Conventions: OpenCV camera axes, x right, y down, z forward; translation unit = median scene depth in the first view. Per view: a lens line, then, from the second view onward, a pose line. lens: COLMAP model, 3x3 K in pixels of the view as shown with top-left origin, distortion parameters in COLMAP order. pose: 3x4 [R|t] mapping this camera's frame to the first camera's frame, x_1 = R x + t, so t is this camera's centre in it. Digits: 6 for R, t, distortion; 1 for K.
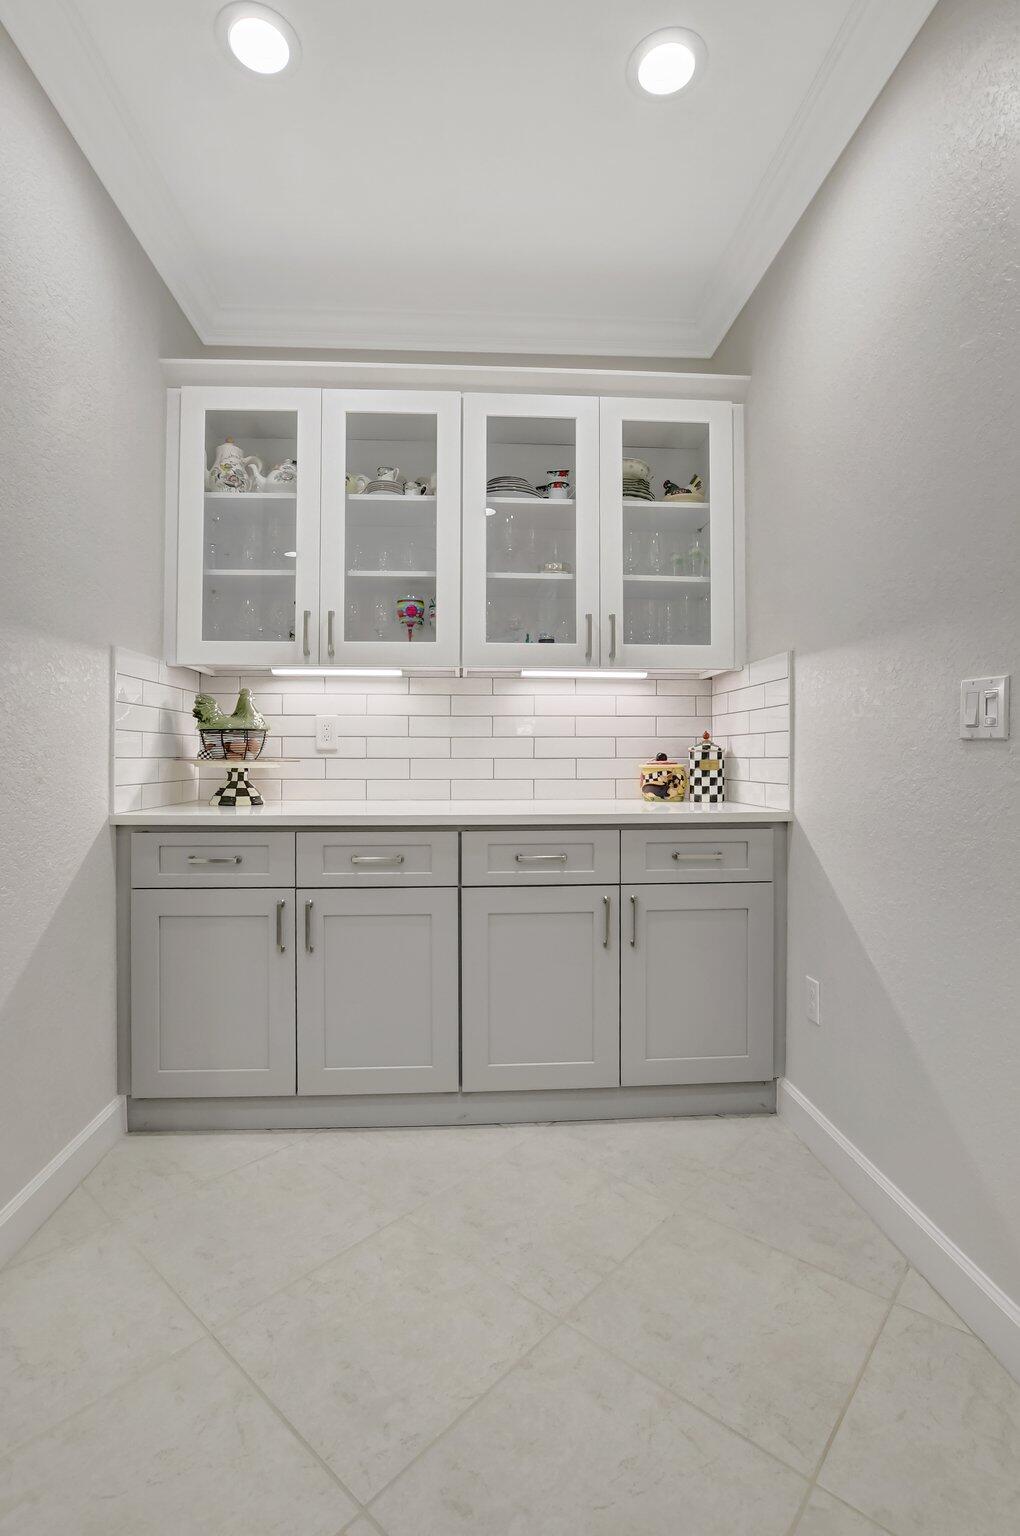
lens RADIAL K [[683.1, 0, 510.0], [0, 683.1, 768.0], [0, 0, 1]] dist [-0.022636, 0.000751]
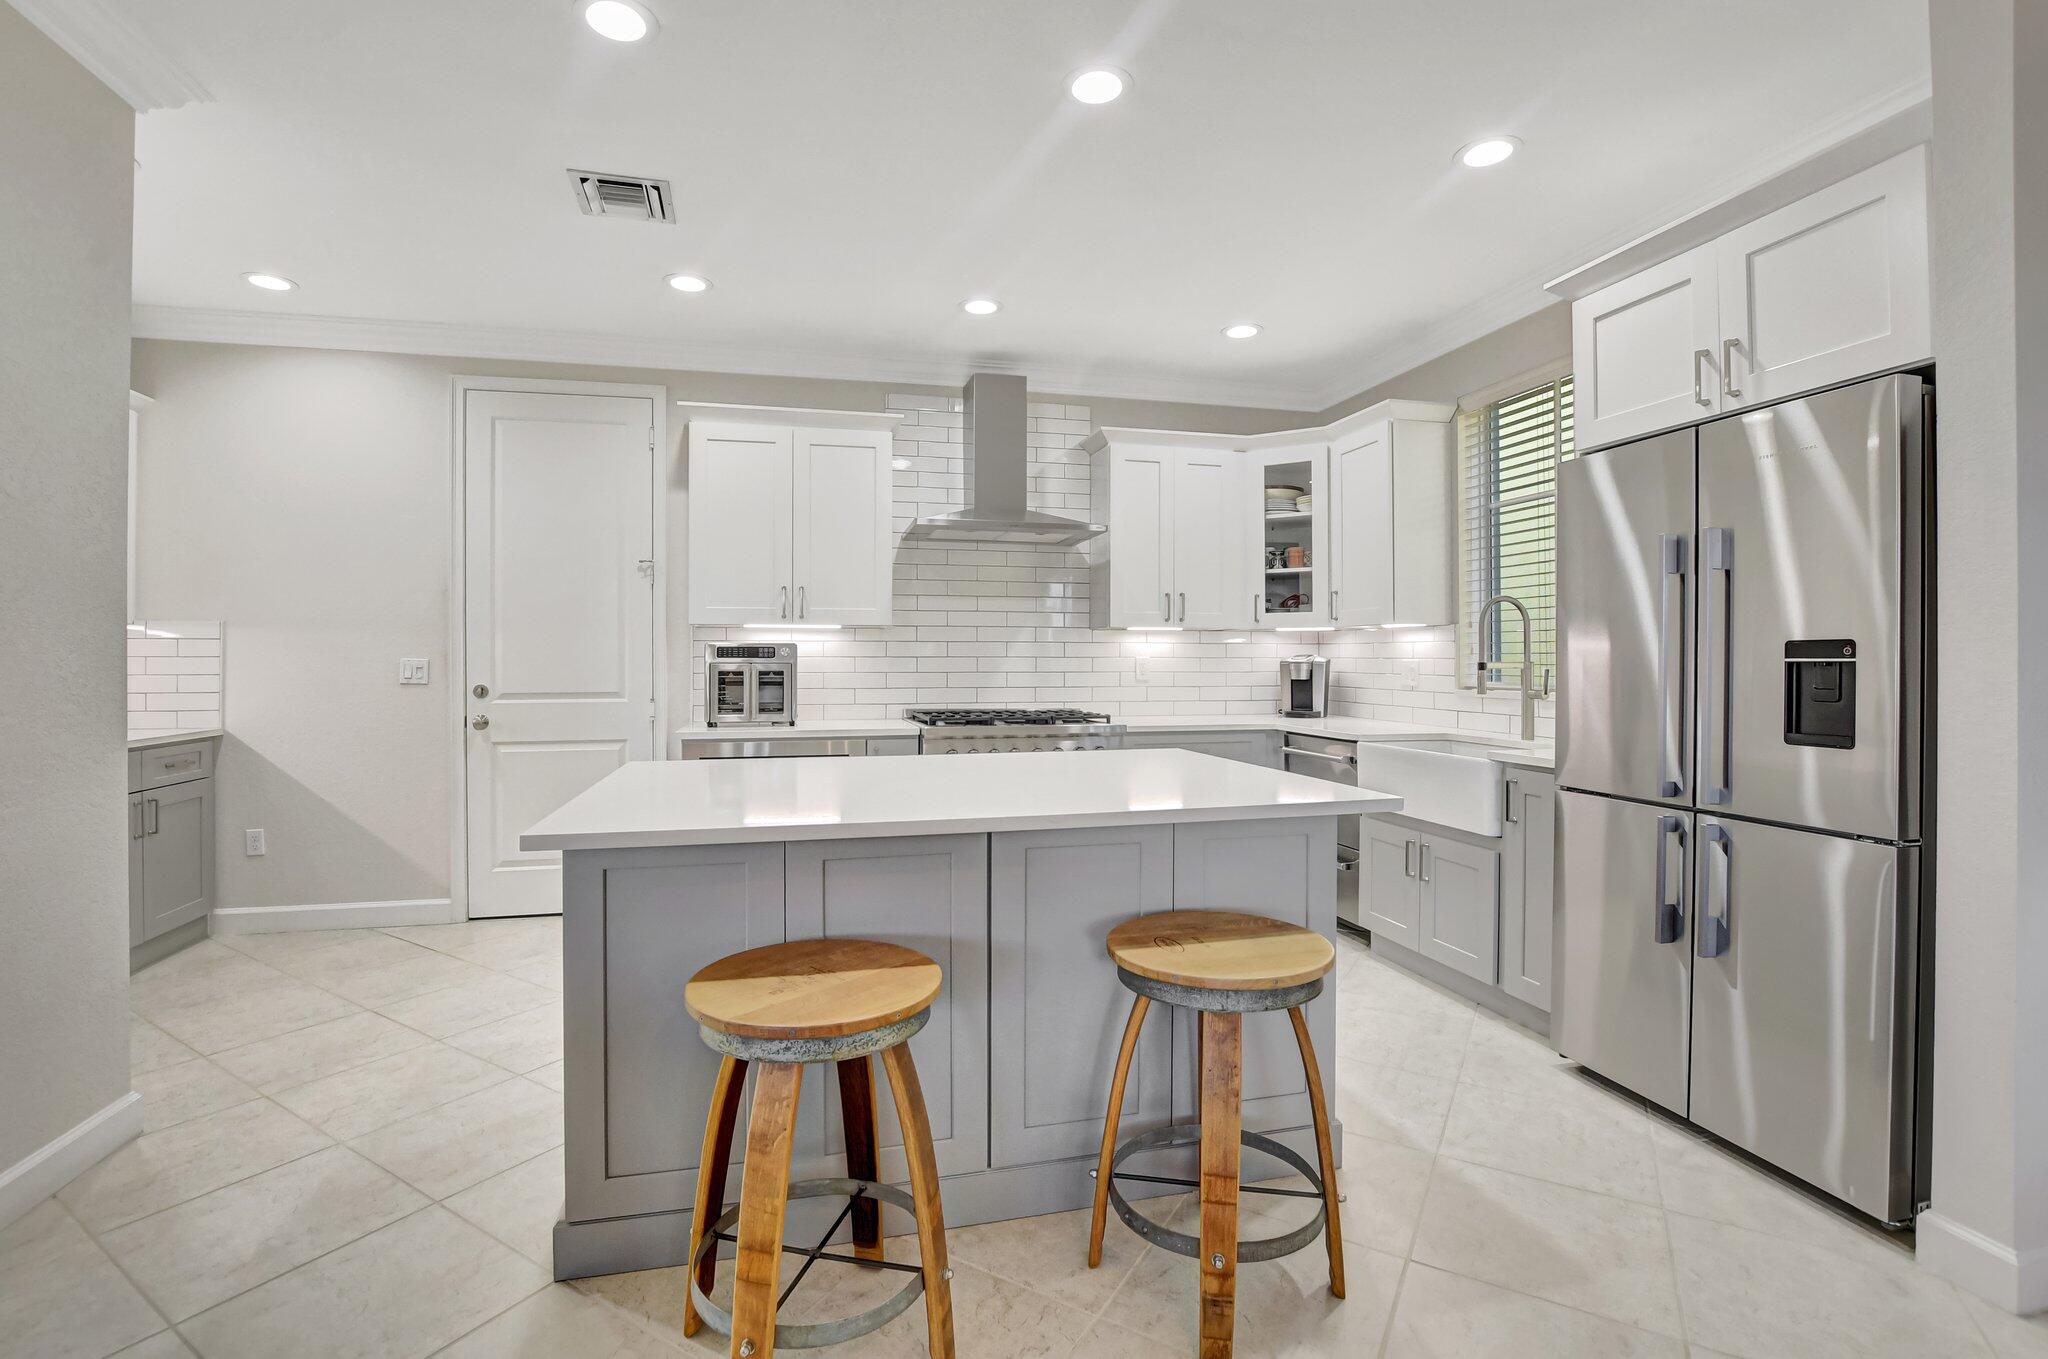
lens RADIAL K [[910.8, 0, 995.0], [0, 910.8, 659.5], [0, 0, 1]] dist [-0.022636, 0.000751]
pose [[-0.157401, -0.001325, 0.987534, -1.618029], [0.008833, 0.999957, 0.002750, -0.069038], [-0.987495, 0.009156, -0.157383, -0.344960]]
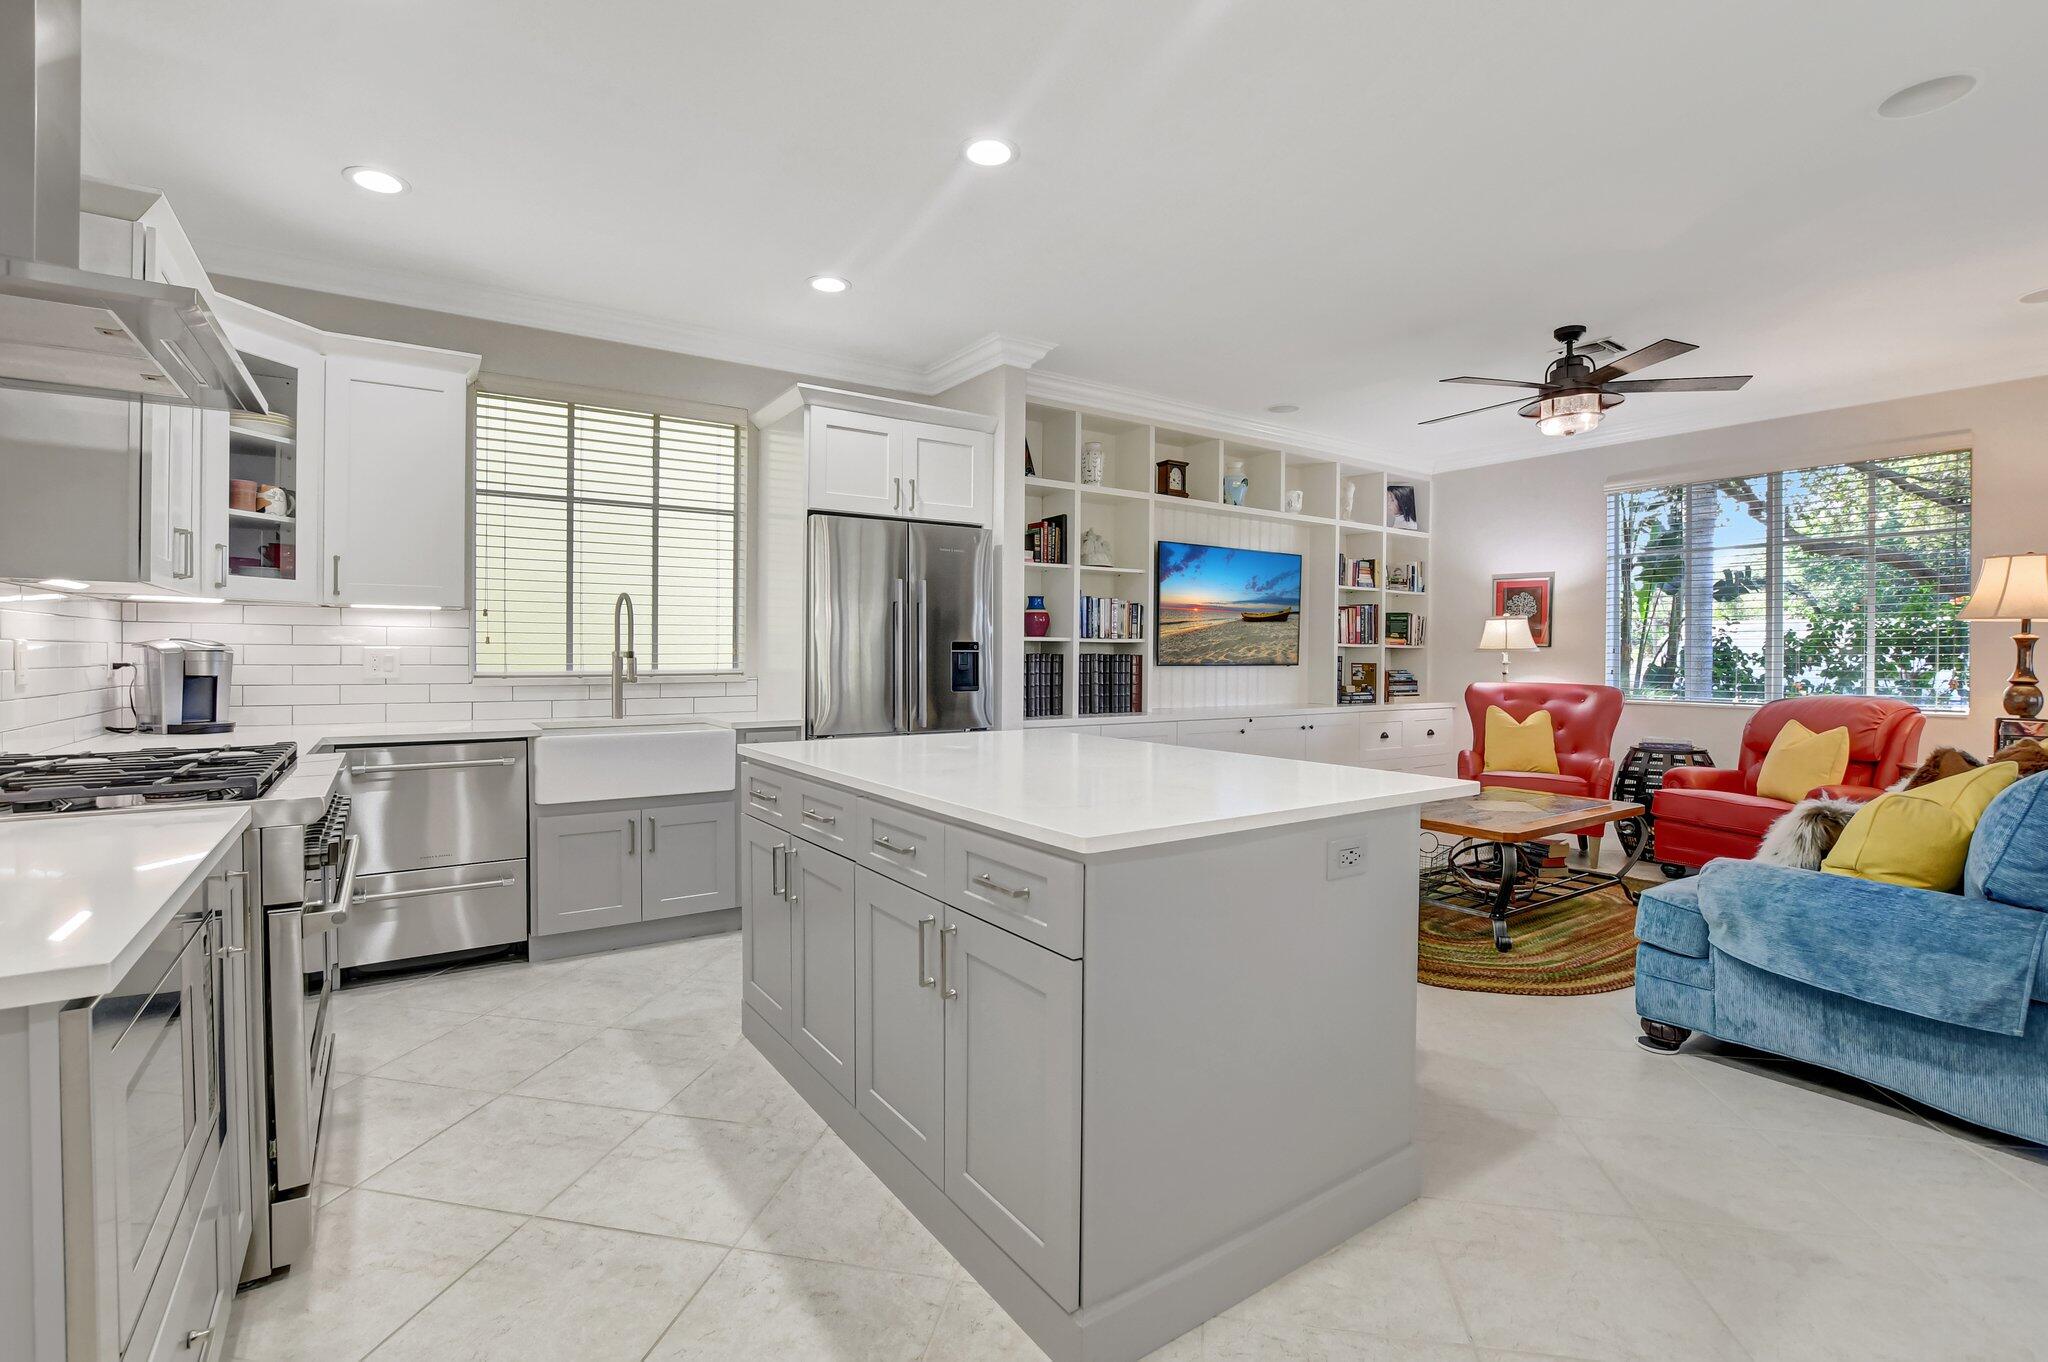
lens RADIAL K [[920.0, 0, 1020.9], [0, 920.0, 664.2], [0, 0, 1]] dist [-0.042274, 0.000348]
pose [[-0.865079, -0.000458, -0.501636, -0.005507], [-0.010788, 0.999785, 0.017692, -0.066891], [0.501520, 0.020717, -0.864898, 0.469223]]
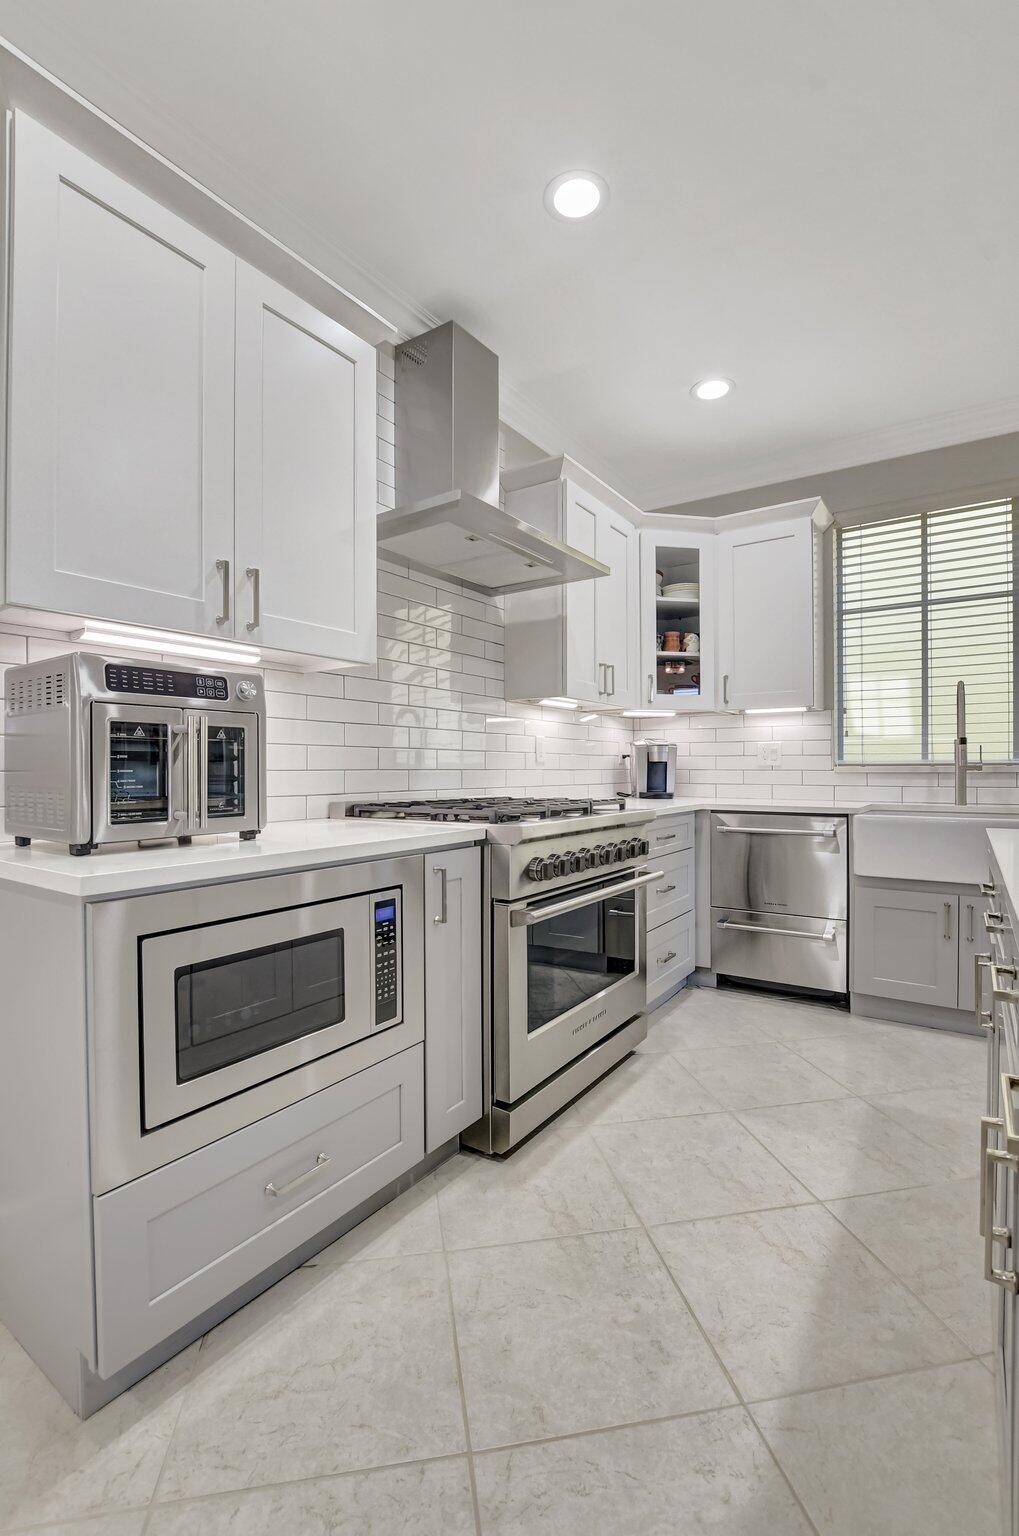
lens RADIAL K [[683.1, 0, 509.5], [0, 683.1, 768.0], [0, 0, 1]] dist [-0.022636, 0.000751]
pose [[-0.781625, -0.002520, 0.623743, -0.361043], [0.004128, 0.999949, 0.009213, -0.010825], [-0.623734, 0.009776, -0.781575, 0.150982]]
